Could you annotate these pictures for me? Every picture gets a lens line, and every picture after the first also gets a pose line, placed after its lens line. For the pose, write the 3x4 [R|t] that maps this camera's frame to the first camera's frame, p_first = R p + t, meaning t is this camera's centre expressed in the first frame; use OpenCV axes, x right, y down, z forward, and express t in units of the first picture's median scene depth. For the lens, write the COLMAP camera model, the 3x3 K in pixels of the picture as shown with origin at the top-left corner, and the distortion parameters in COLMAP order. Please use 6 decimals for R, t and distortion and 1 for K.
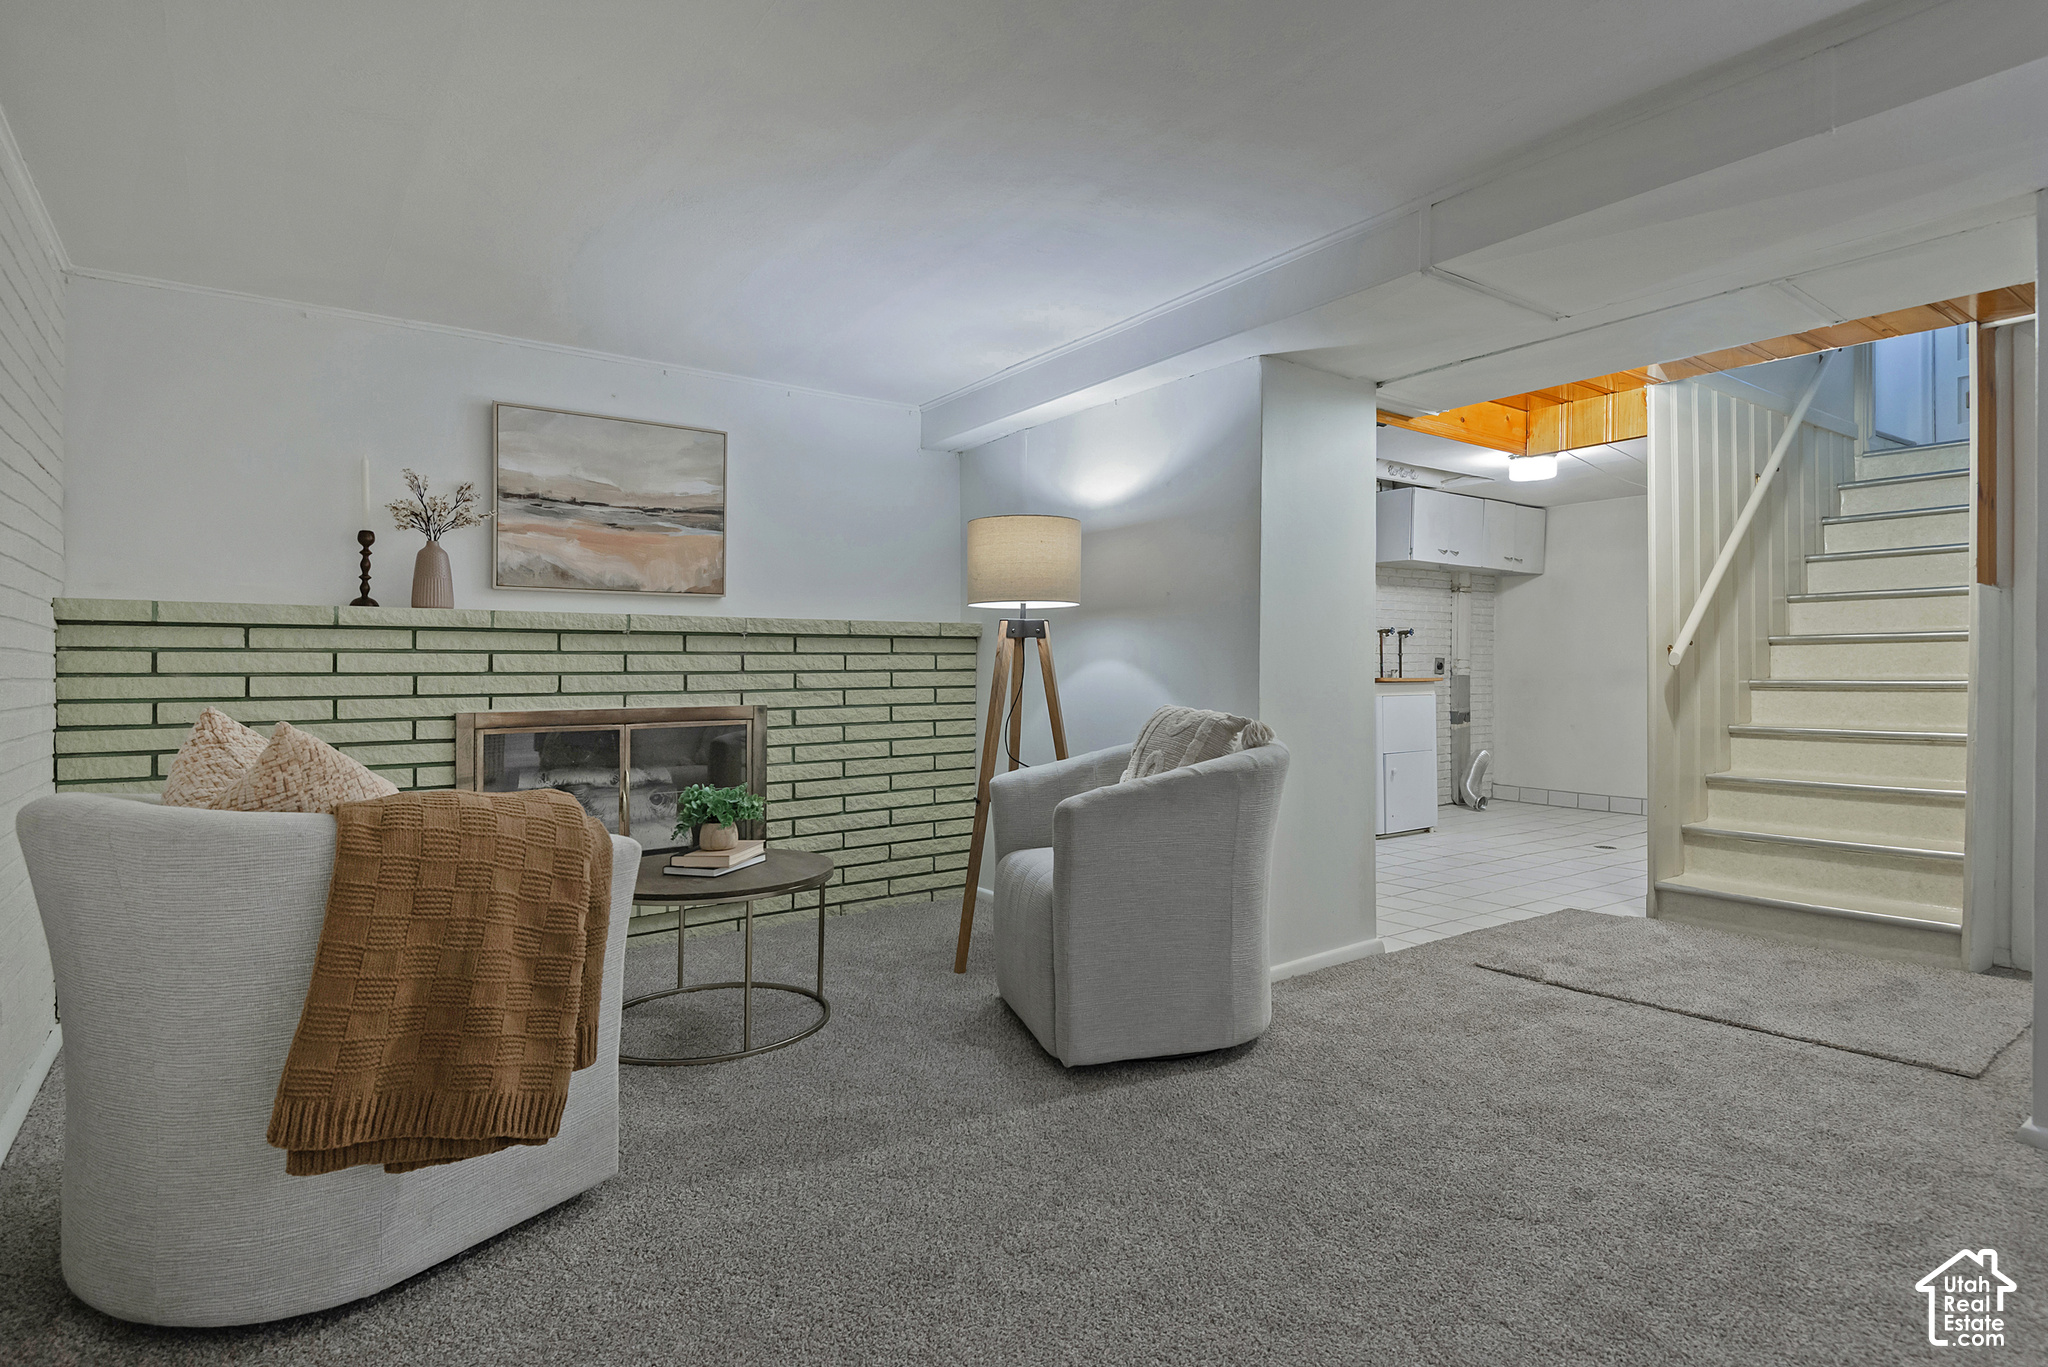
lens RADIAL K [[1047.3, 0, 1102.4], [0, 1047.3, 662.8], [0, 0, 1]] dist [0.019808, -0.005941]
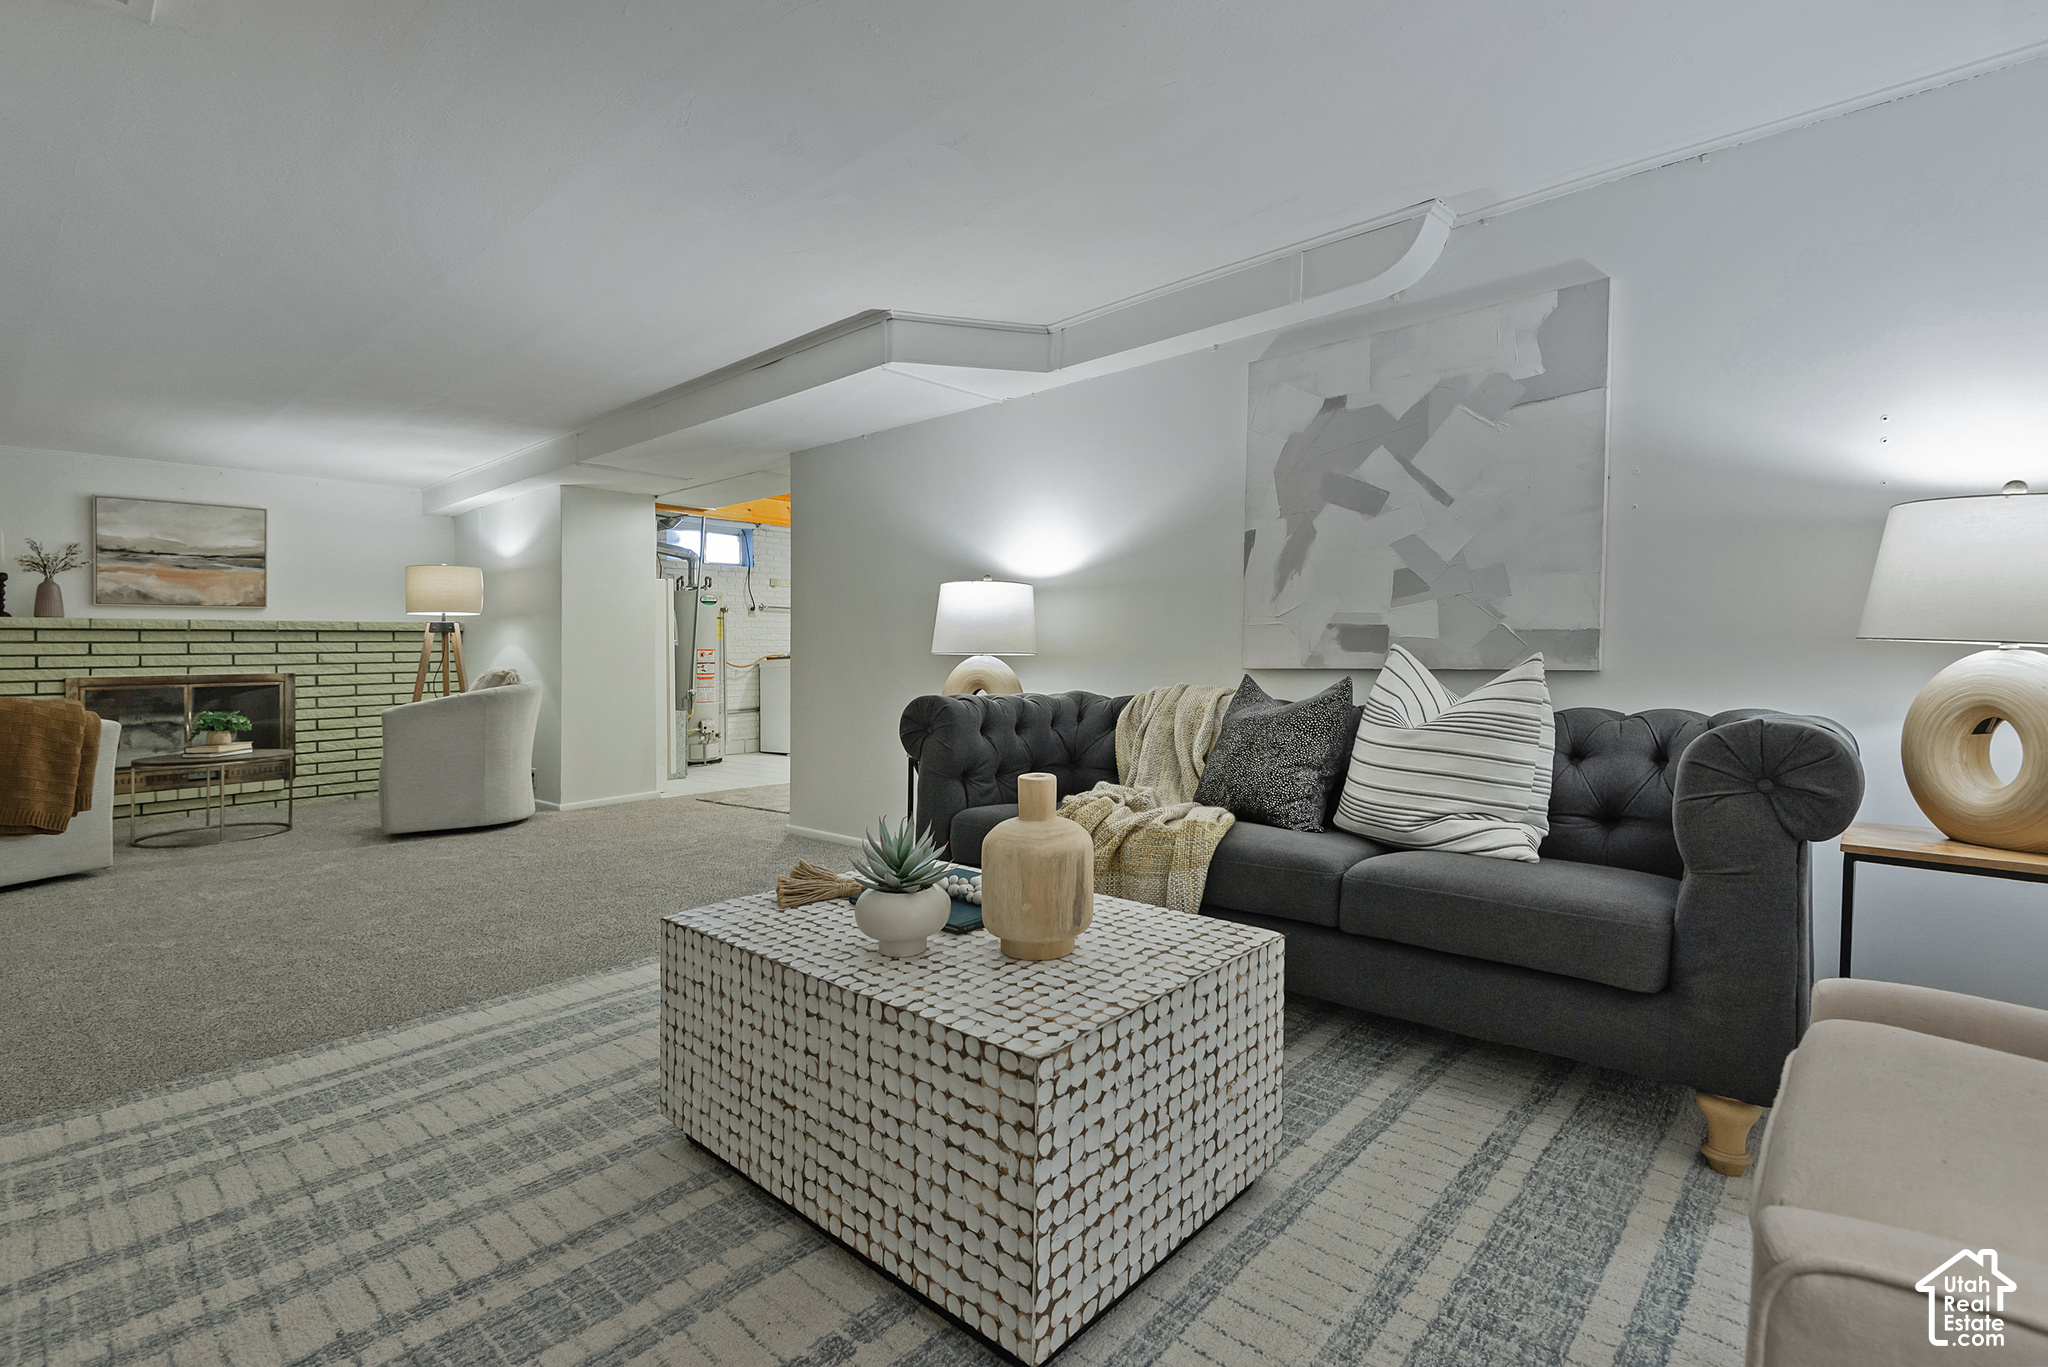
lens RADIAL K [[942.7, 0, 1043.6], [0, 942.7, 647.8], [0, 0, 1]] dist [0.012441, -0.003924]
pose [[0.983505, -0.007019, 0.180744, 0.590976], [0.007035, 0.999975, 0.000552, 0.007855], [-0.180744, 0.000728, 0.983530, -0.713853]]
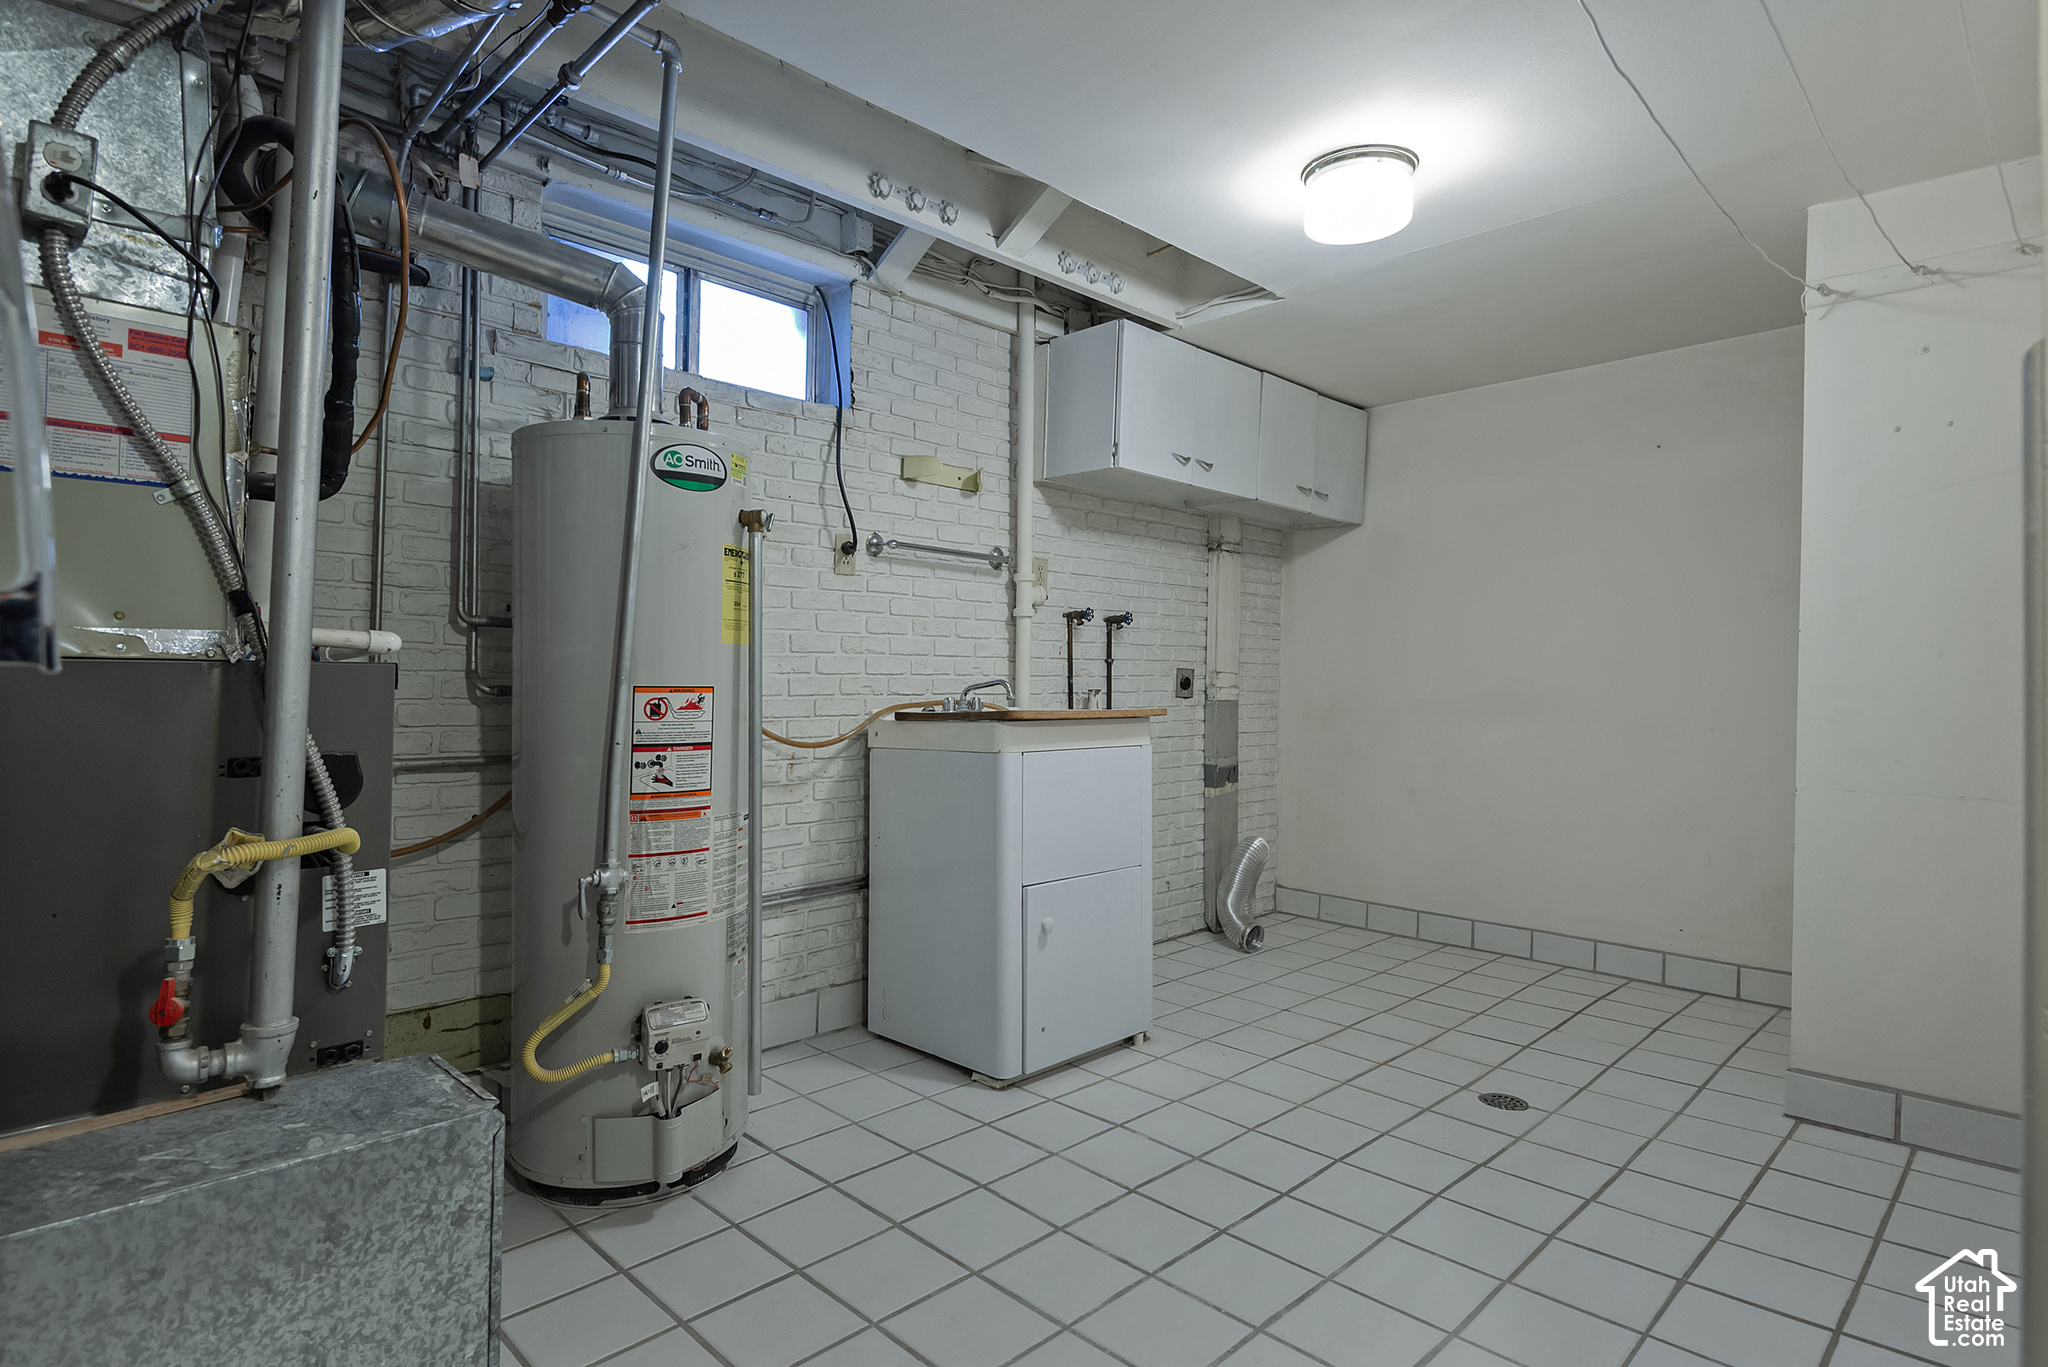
lens RADIAL K [[1047.3, 0, 1032.1], [0, 1047.3, 688.4], [0, 0, 1]] dist [0.019808, -0.005941]
pose [[0.993401, 0.007500, 0.114449, 0.354405], [-0.008495, 0.999930, 0.008212, 0.003442], [-0.114380, -0.009130, 0.993395, 0.914013]]
